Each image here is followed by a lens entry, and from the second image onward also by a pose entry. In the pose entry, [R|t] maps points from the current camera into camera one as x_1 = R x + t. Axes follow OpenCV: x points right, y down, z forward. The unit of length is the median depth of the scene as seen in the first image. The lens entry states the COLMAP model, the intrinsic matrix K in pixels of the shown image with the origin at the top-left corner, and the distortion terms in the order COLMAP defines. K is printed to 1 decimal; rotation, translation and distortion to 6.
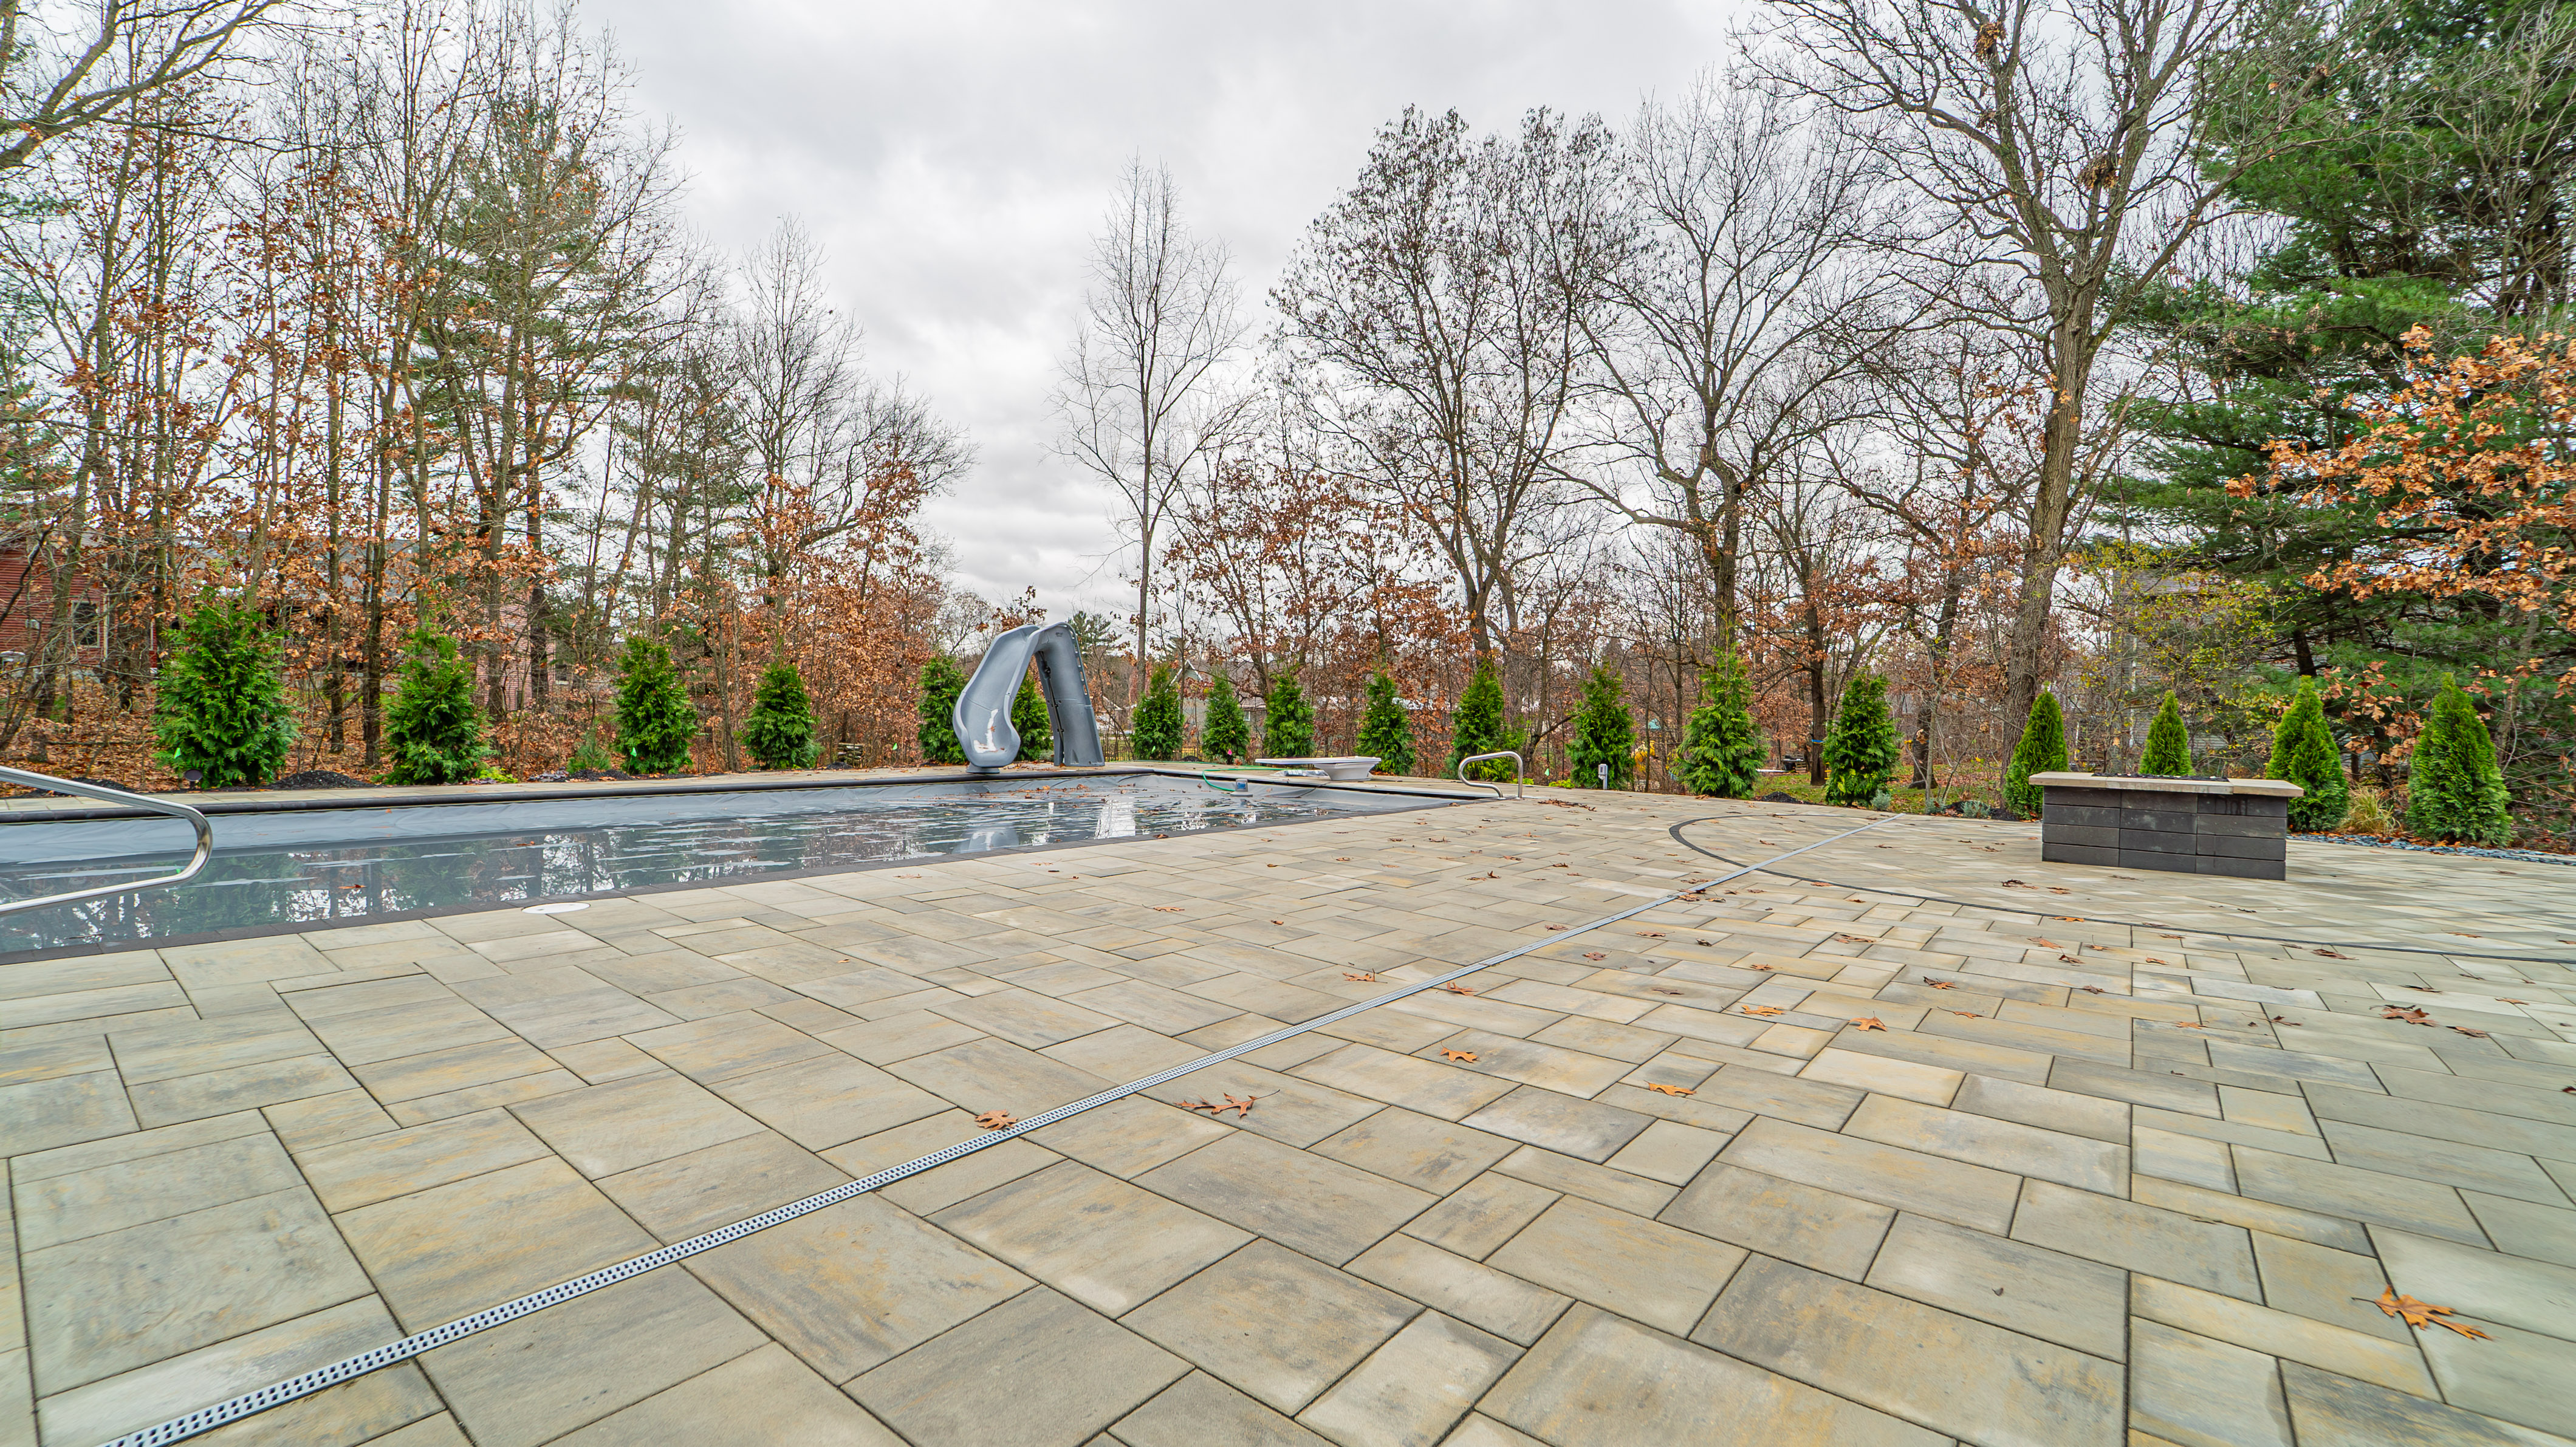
lens RADIAL K [[1063.5, 0, 1293.1], [0, 1063.5, 727.0], [0, 0, 1]] dist [0.001704, -0.000327]
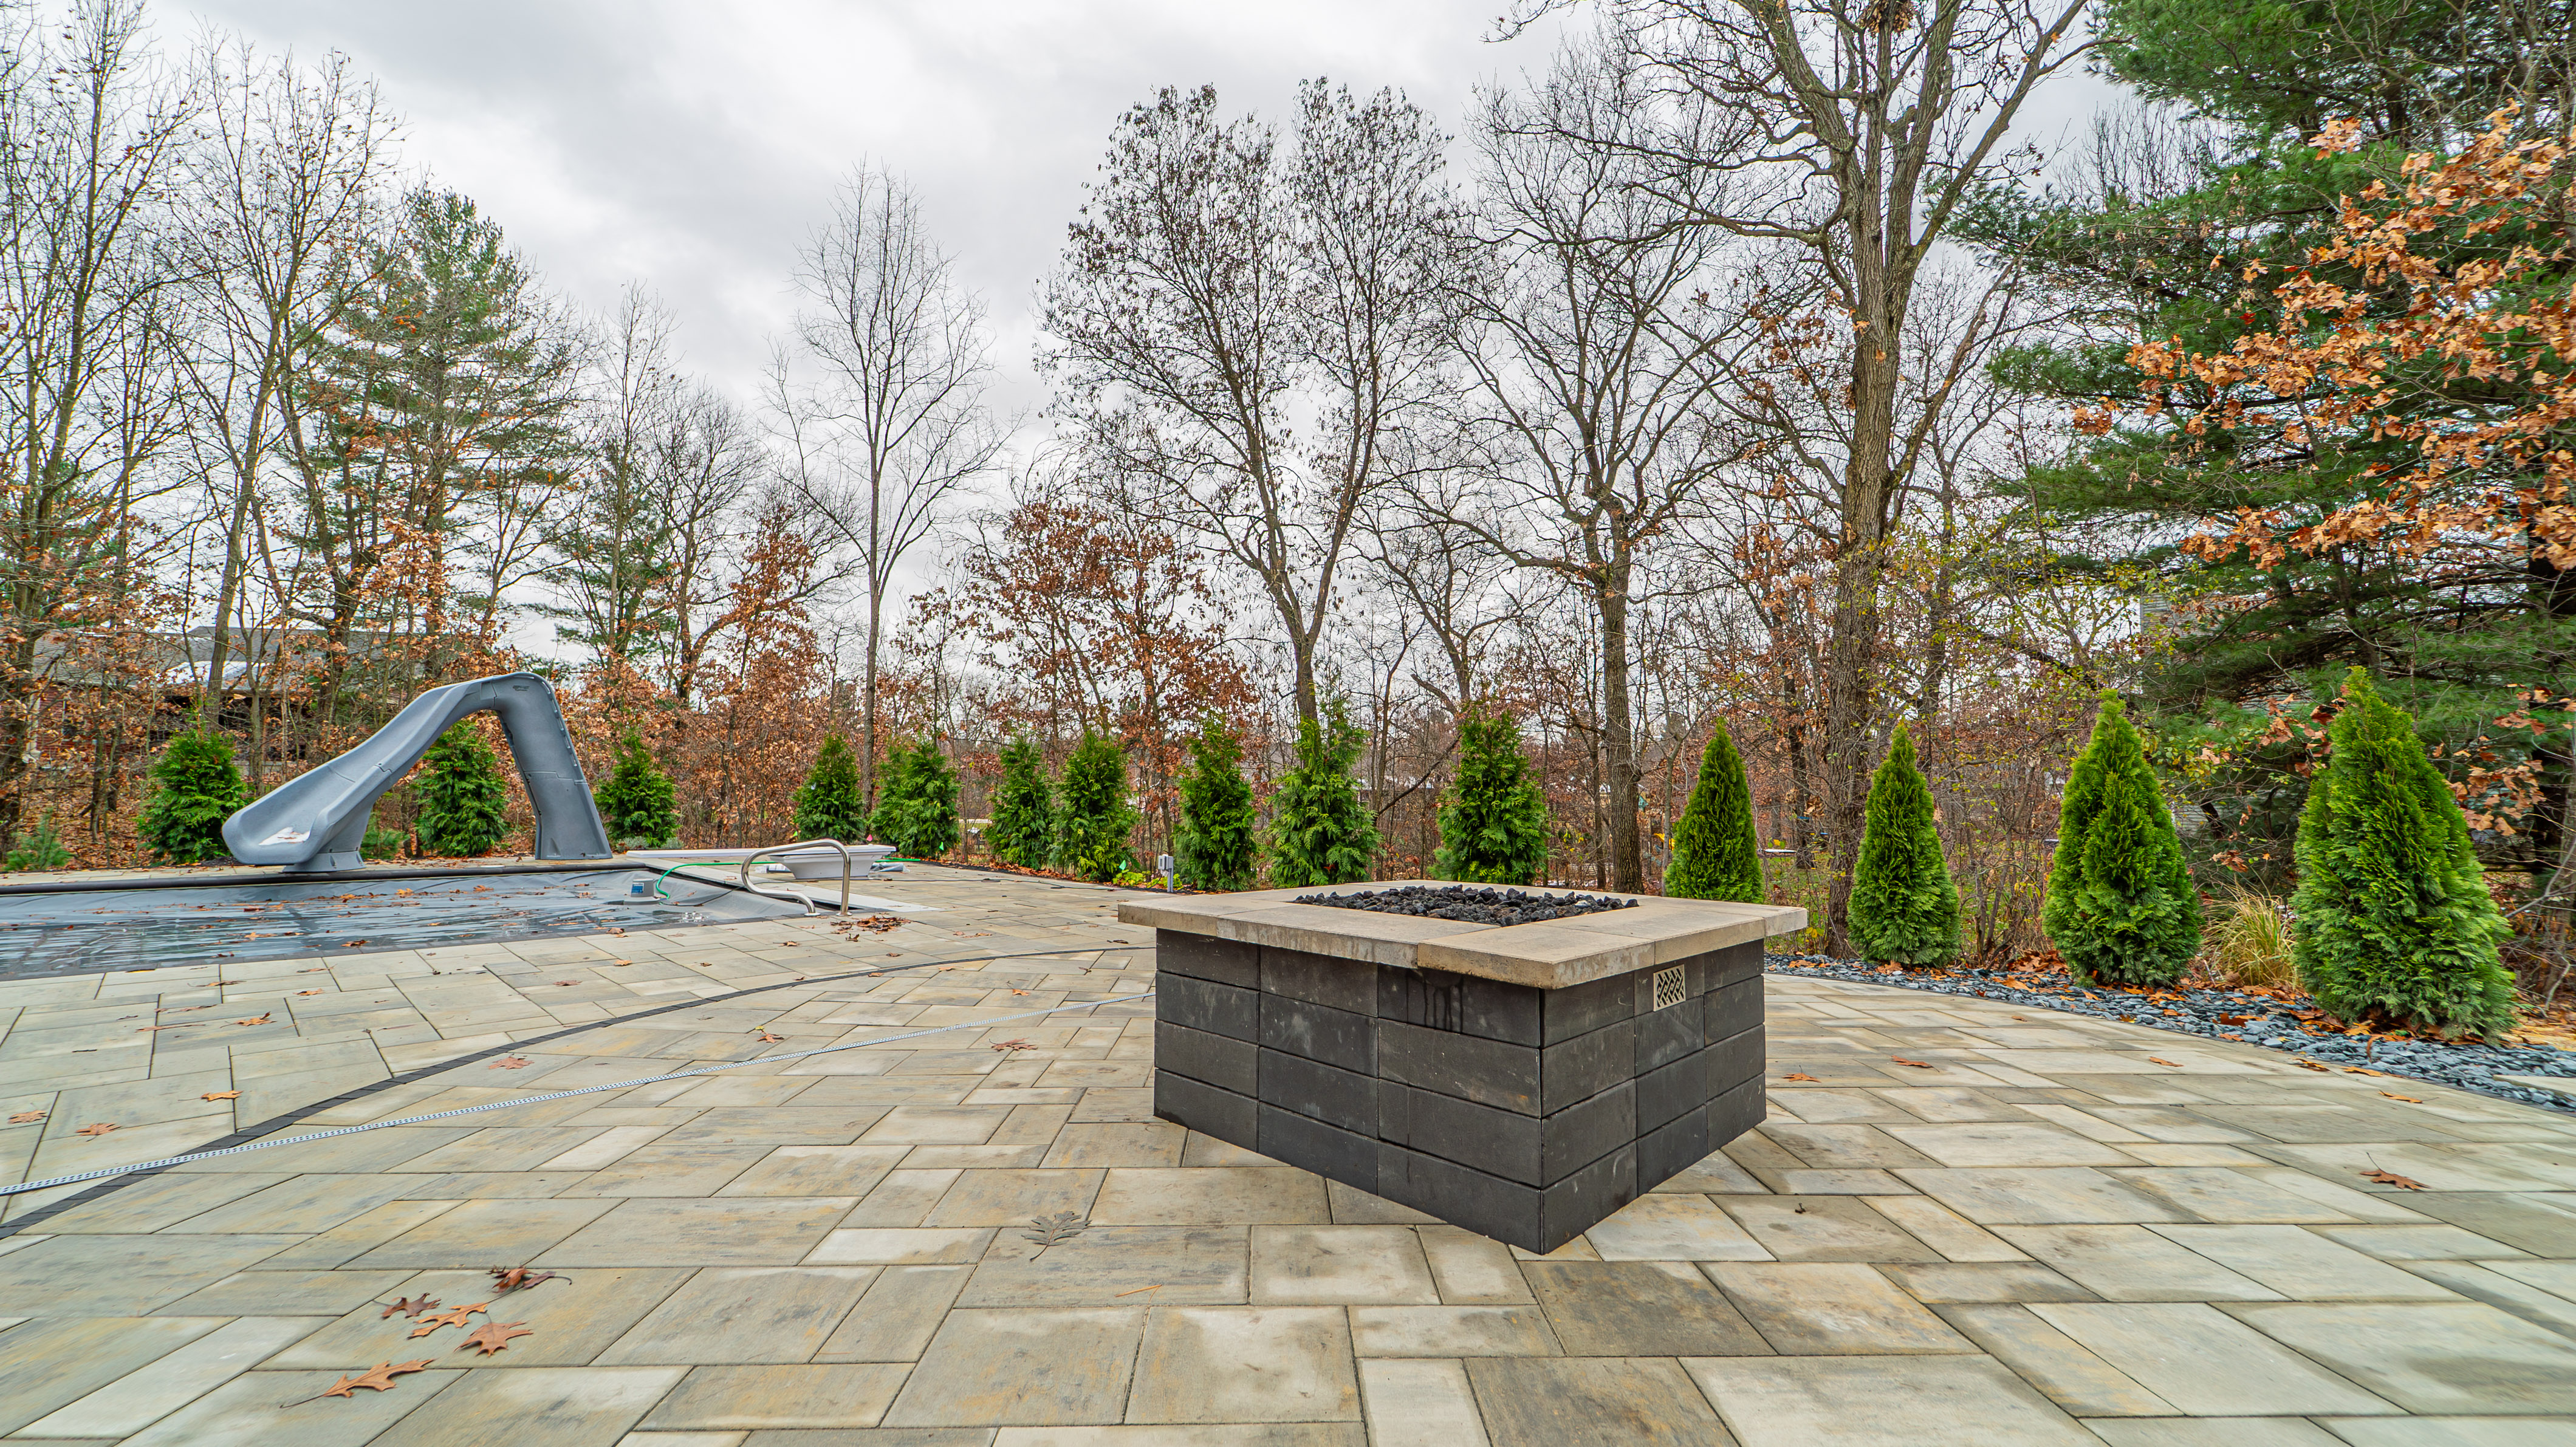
lens RADIAL K [[1030.0, 0, 1297.2], [0, 1030.0, 726.7], [0, 0, 1]] dist [0.001898, 0.000229]
pose [[0.996202, -0.016657, -0.085462, 0.398753], [0.009901, 0.996835, -0.078875, 0.005601], [0.086506, 0.077730, 0.993214, 0.305178]]
